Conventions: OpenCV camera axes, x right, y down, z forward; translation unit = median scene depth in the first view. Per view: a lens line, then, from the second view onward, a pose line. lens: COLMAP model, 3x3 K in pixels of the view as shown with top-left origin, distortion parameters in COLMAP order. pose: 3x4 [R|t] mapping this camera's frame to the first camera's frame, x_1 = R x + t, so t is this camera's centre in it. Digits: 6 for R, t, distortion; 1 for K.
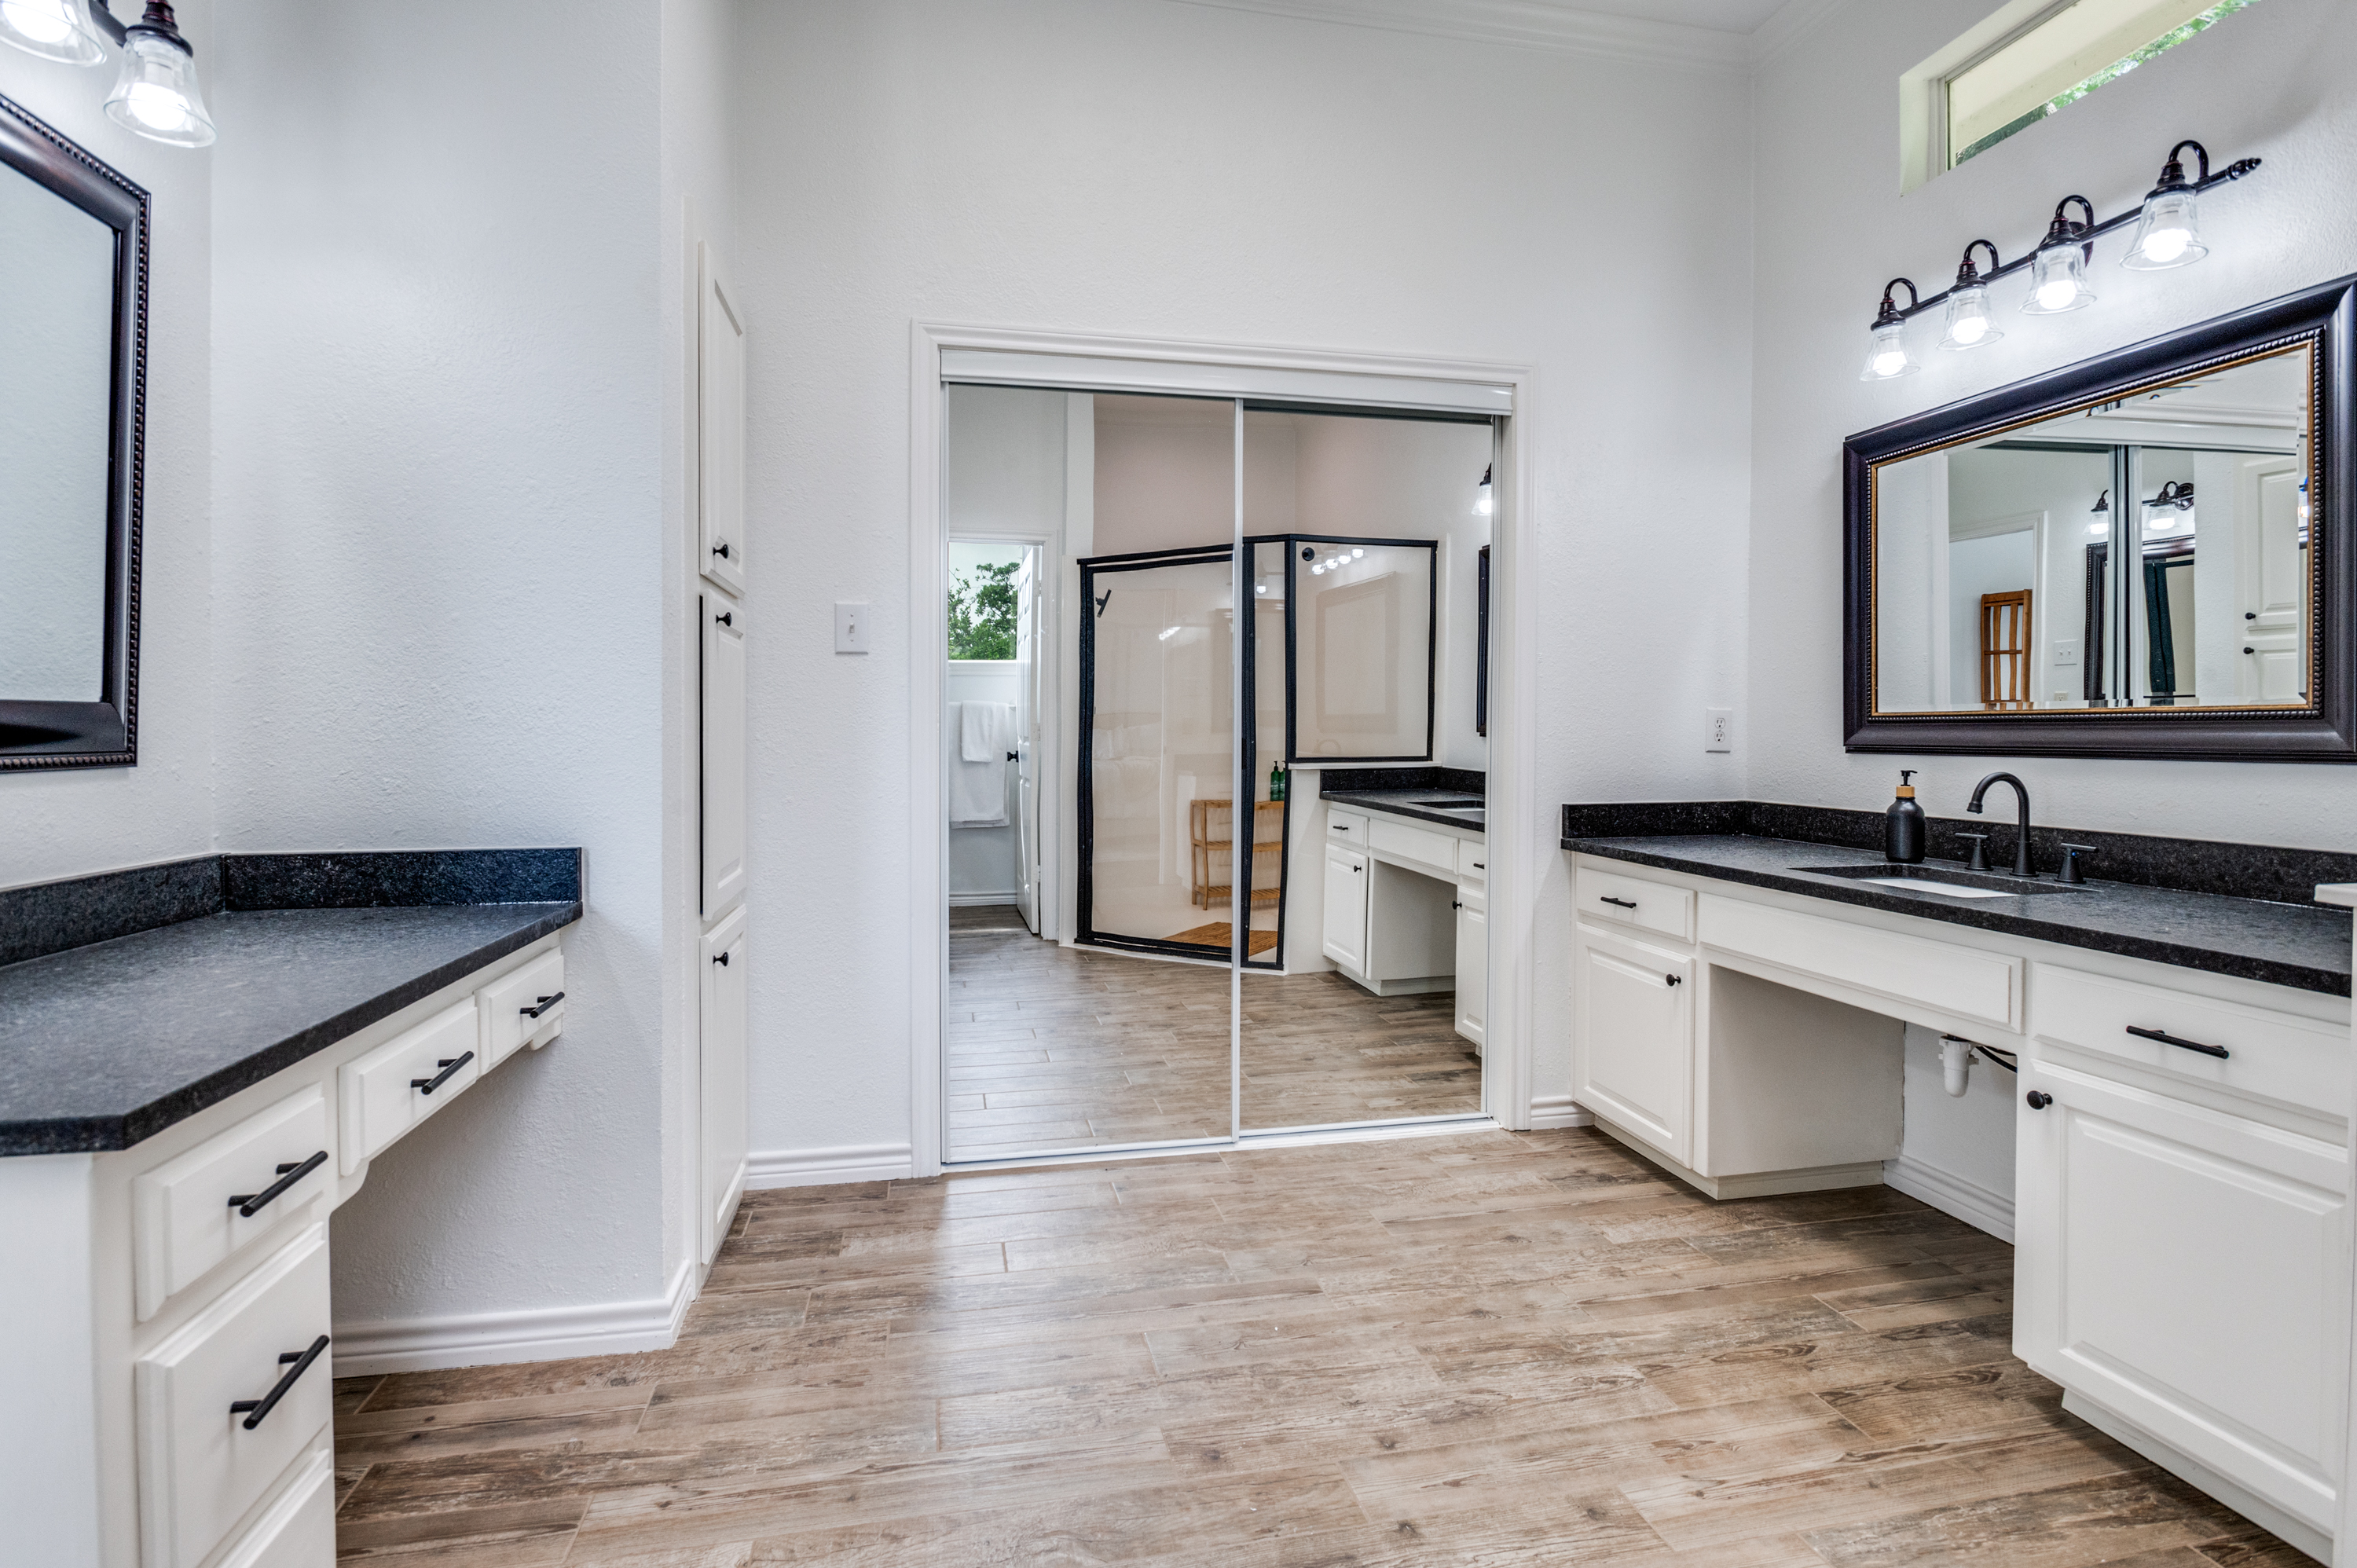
lens RADIAL K [[1136.3, 0, 1175.8], [0, 1136.3, 726.2], [0, 0, 1]] dist [-0.020398, 0.000479]
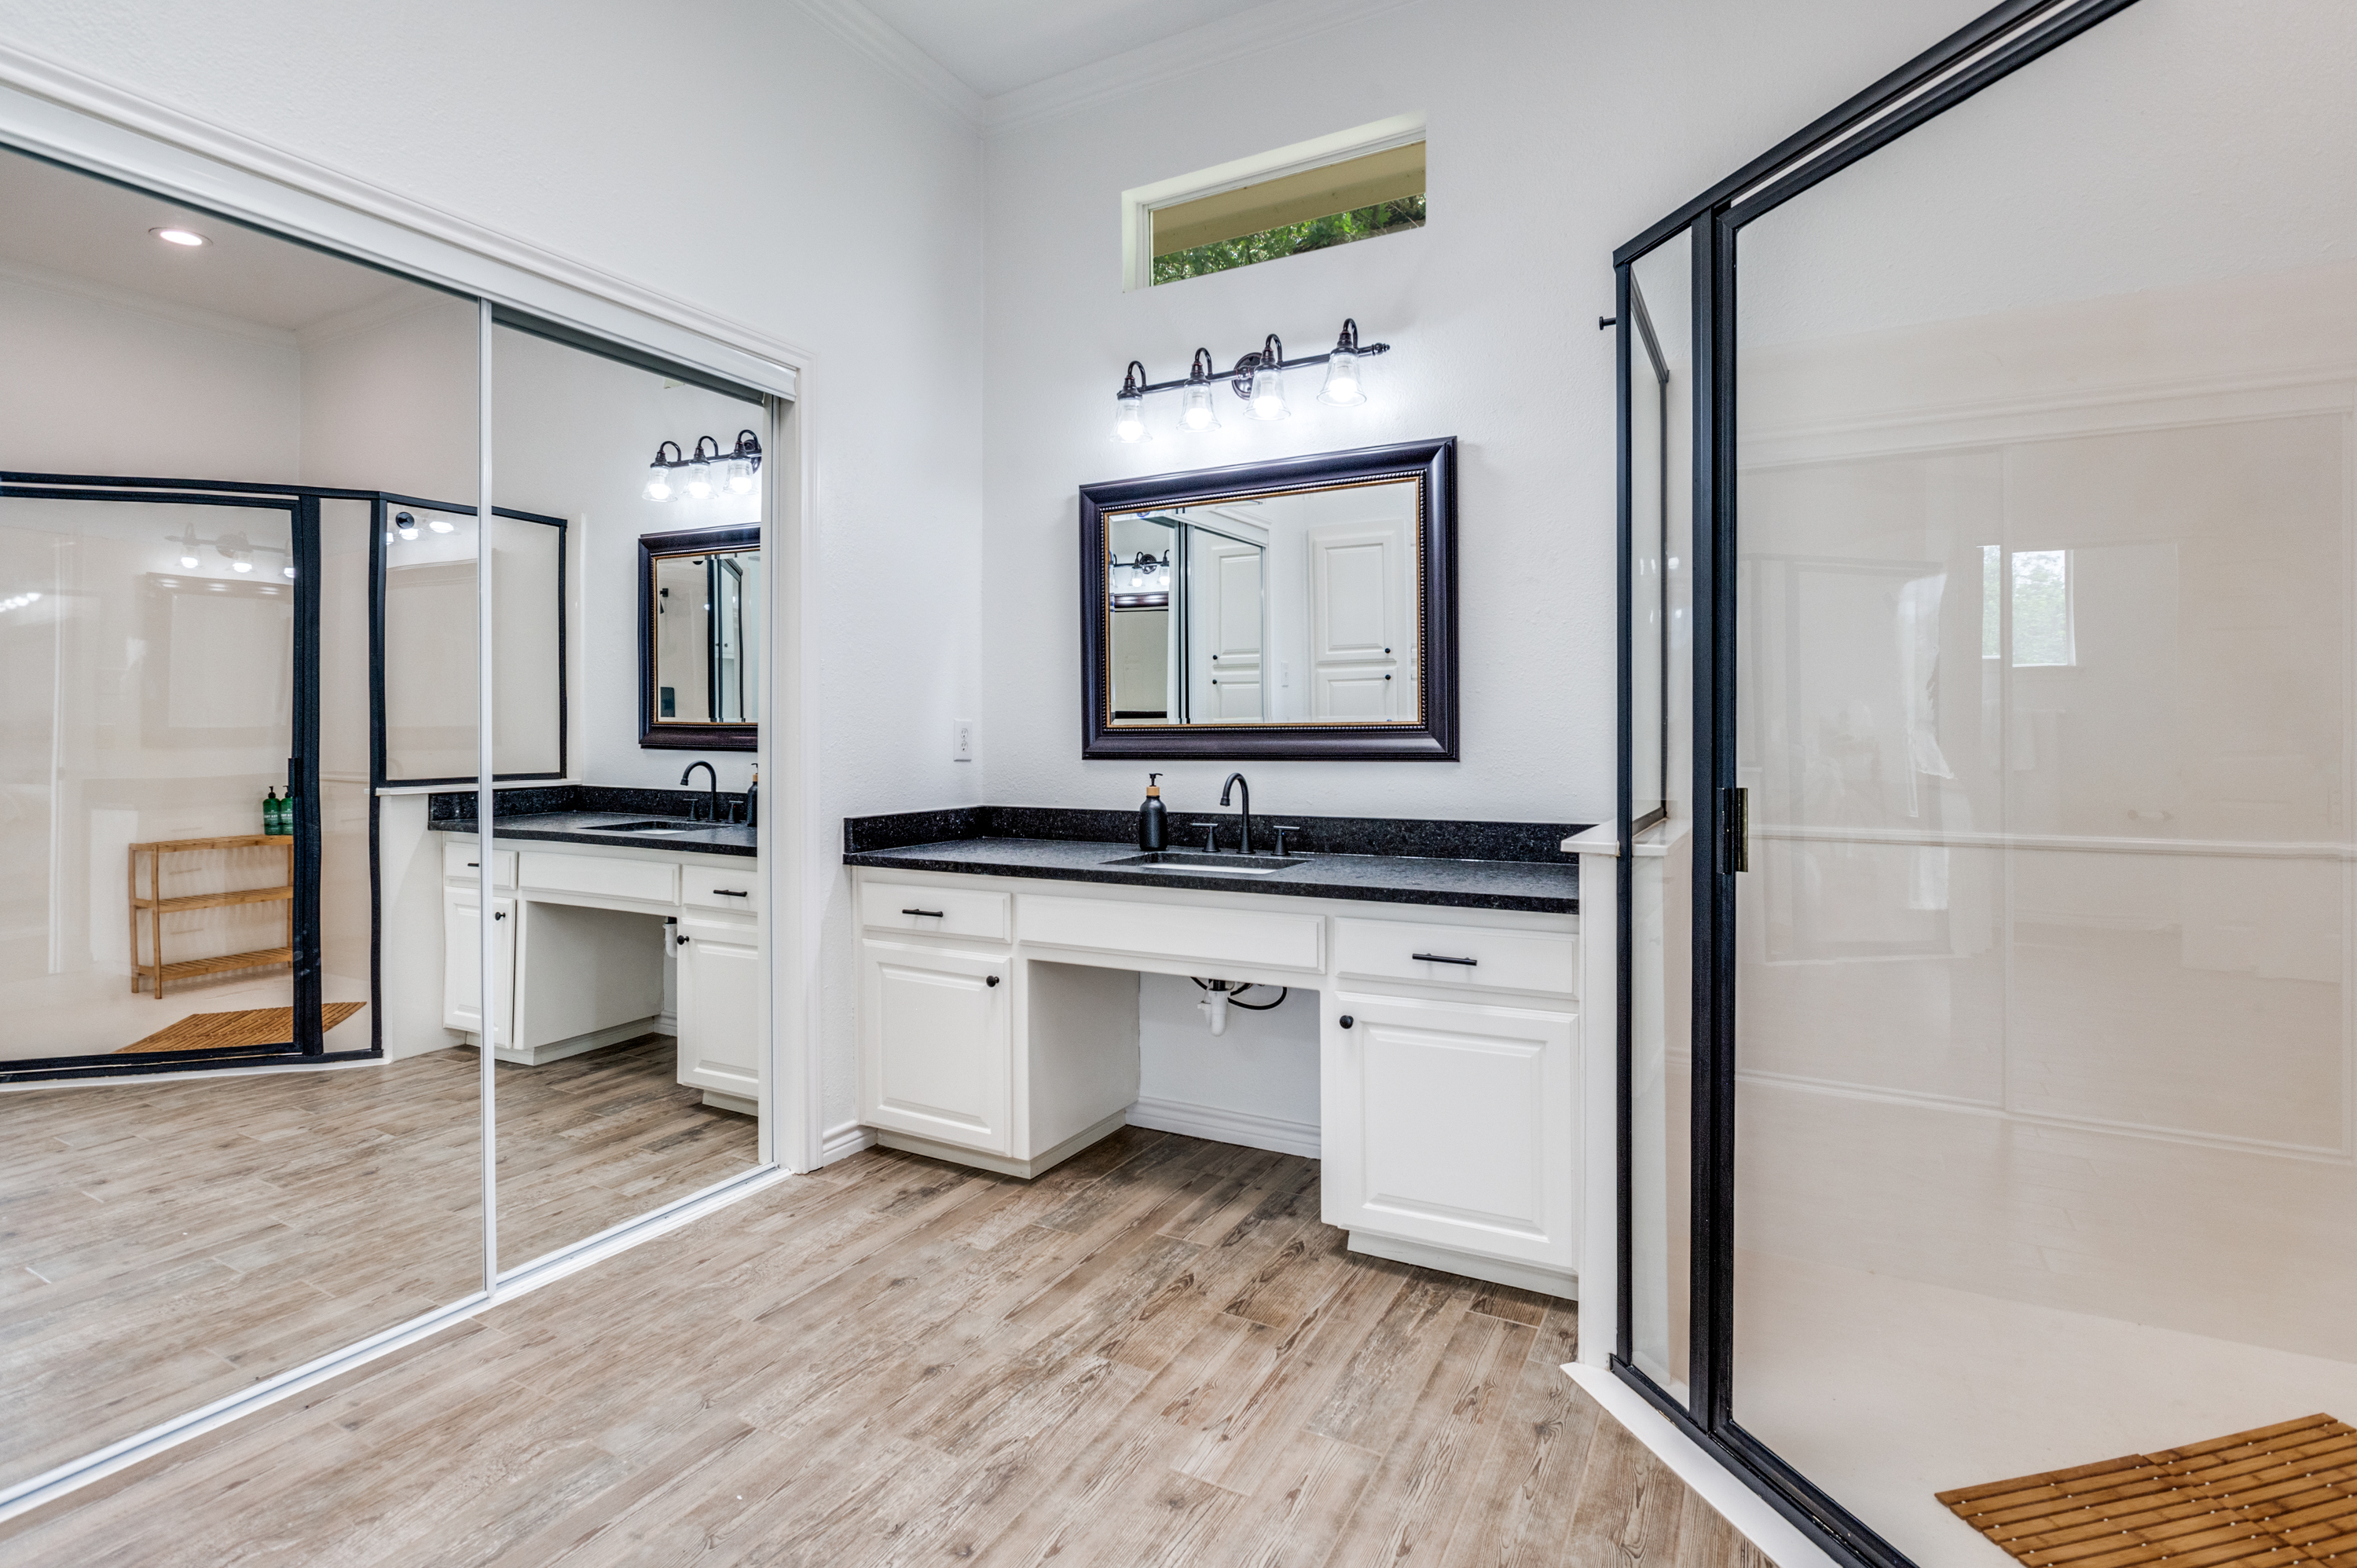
lens RADIAL K [[1126.4, 0, 1180.8], [0, 1126.4, 736.5], [0, 0, 1]] dist [-0.020868, 0.000541]
pose [[0.636805, -0.000527, 0.771025, -0.259826], [-0.000193, 1.000000, 0.000843, -0.001250], [-0.771025, -0.000685, 0.636805, 0.217787]]
